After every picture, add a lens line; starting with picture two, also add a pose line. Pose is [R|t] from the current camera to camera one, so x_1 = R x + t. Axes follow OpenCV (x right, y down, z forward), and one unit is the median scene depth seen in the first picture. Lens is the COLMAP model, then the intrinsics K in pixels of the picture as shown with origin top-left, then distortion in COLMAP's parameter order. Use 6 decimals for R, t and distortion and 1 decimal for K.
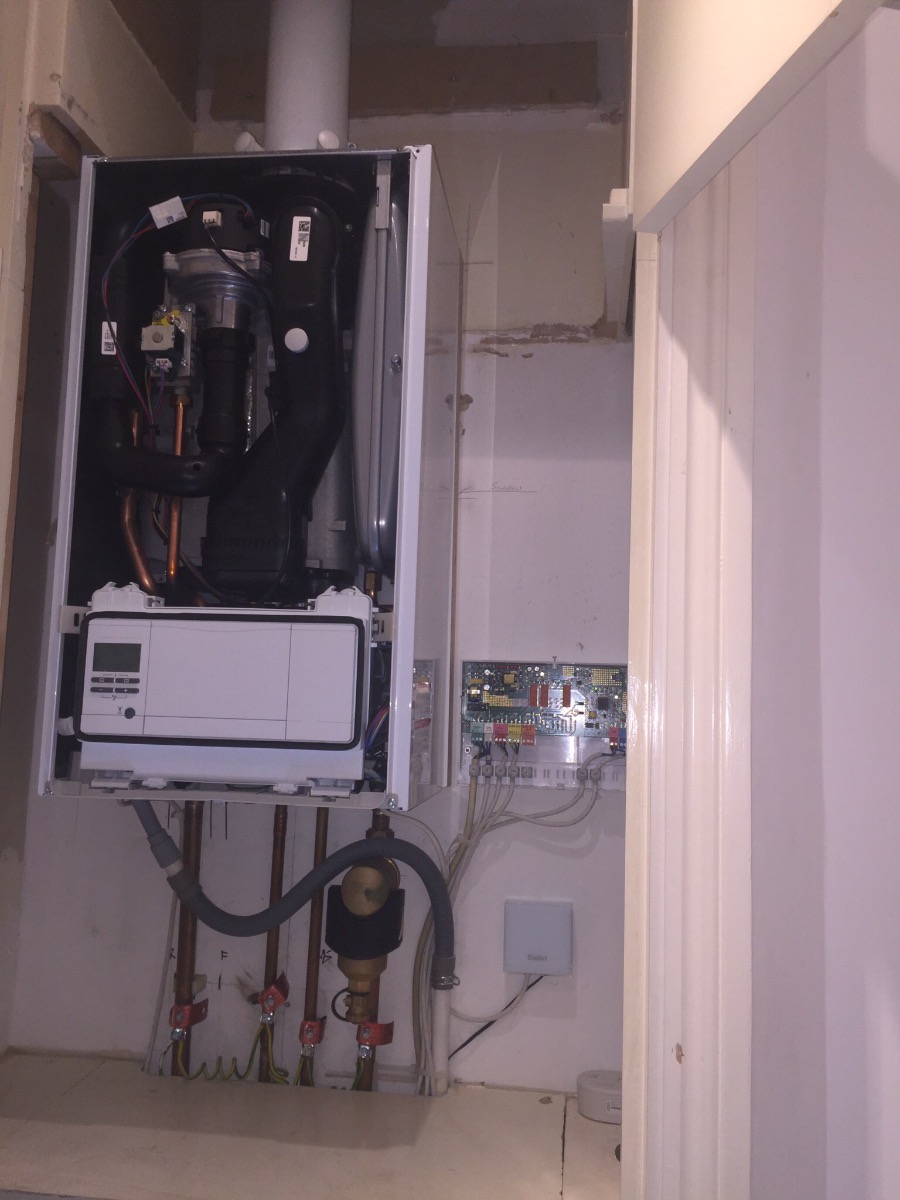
lens RADIAL K [[1036.7, 0, 435.0], [0, 1036.7, 601.3], [0, 0, 1]] dist [0.075617, -0.108406]
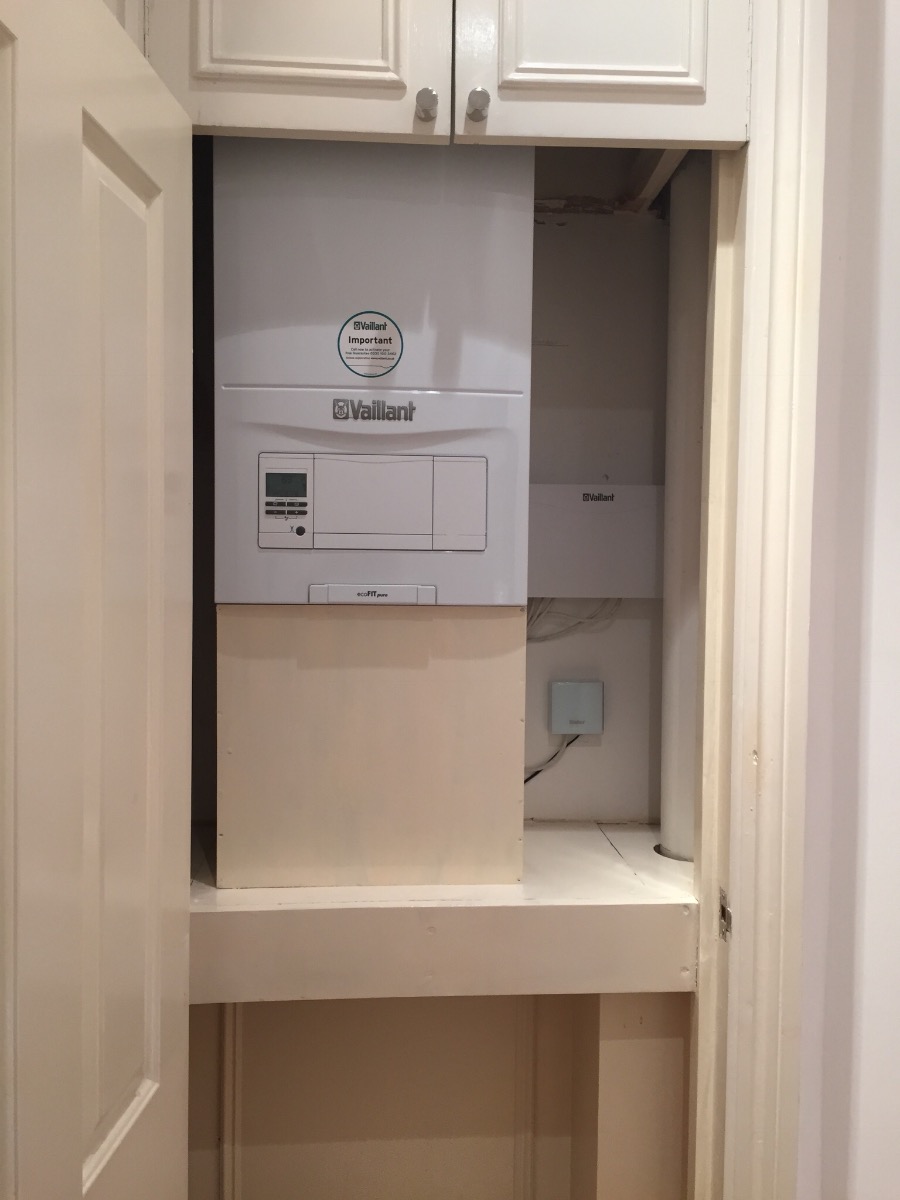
lens RADIAL K [[1036.7, 0, 435.0], [0, 1036.7, 601.3], [0, 0, 1]] dist [0.075617, -0.108406]
pose [[0.980532, -0.029653, 0.194106, -0.307706], [0.000564, 0.988952, 0.148232, 0.007427], [-0.196357, -0.145237, 0.969716, -0.173423]]
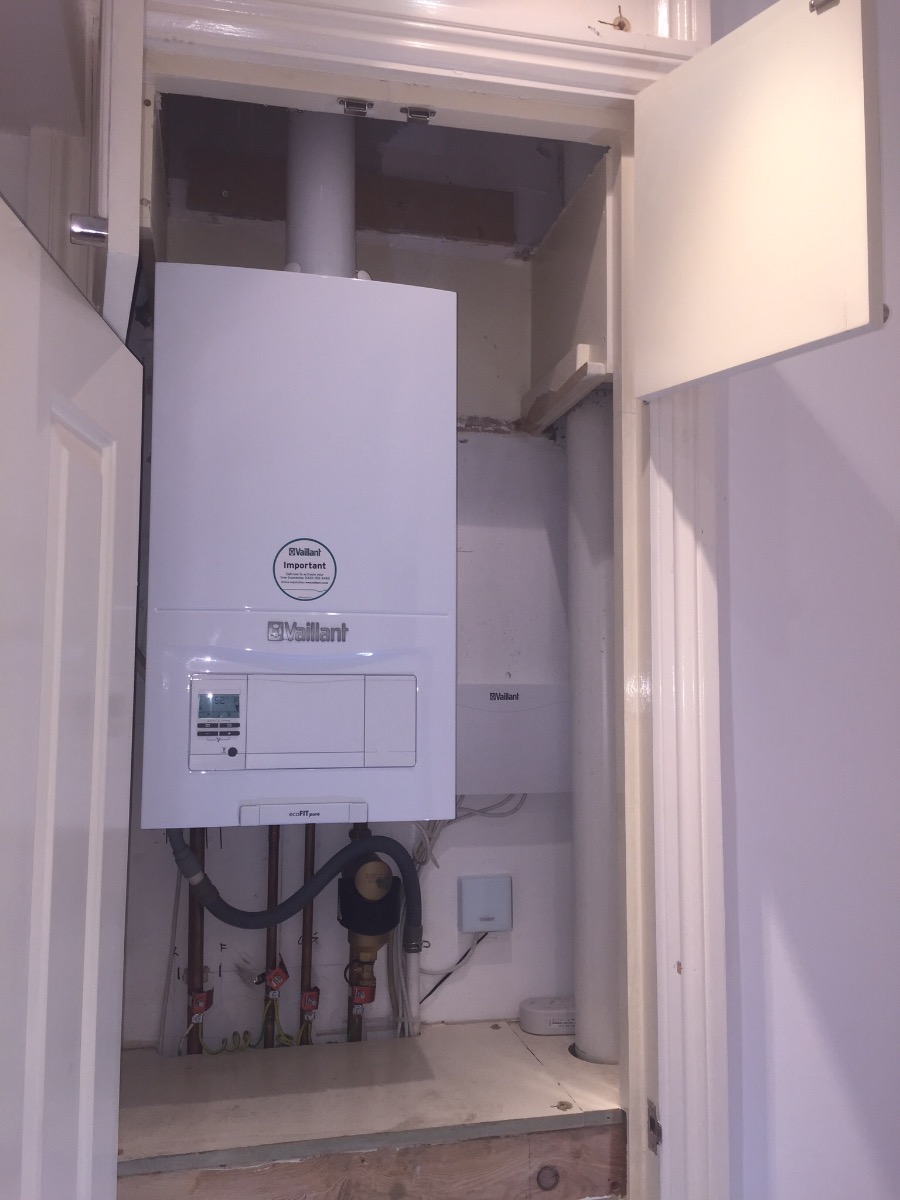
lens RADIAL K [[1036.7, 0, 435.0], [0, 1036.7, 601.3], [0, 0, 1]] dist [0.075617, -0.108406]
pose [[0.936532, -0.001818, 0.350579, -0.405537], [-0.008102, 0.999607, 0.026828, -0.083076], [-0.350490, -0.027965, 0.936149, -0.168284]]
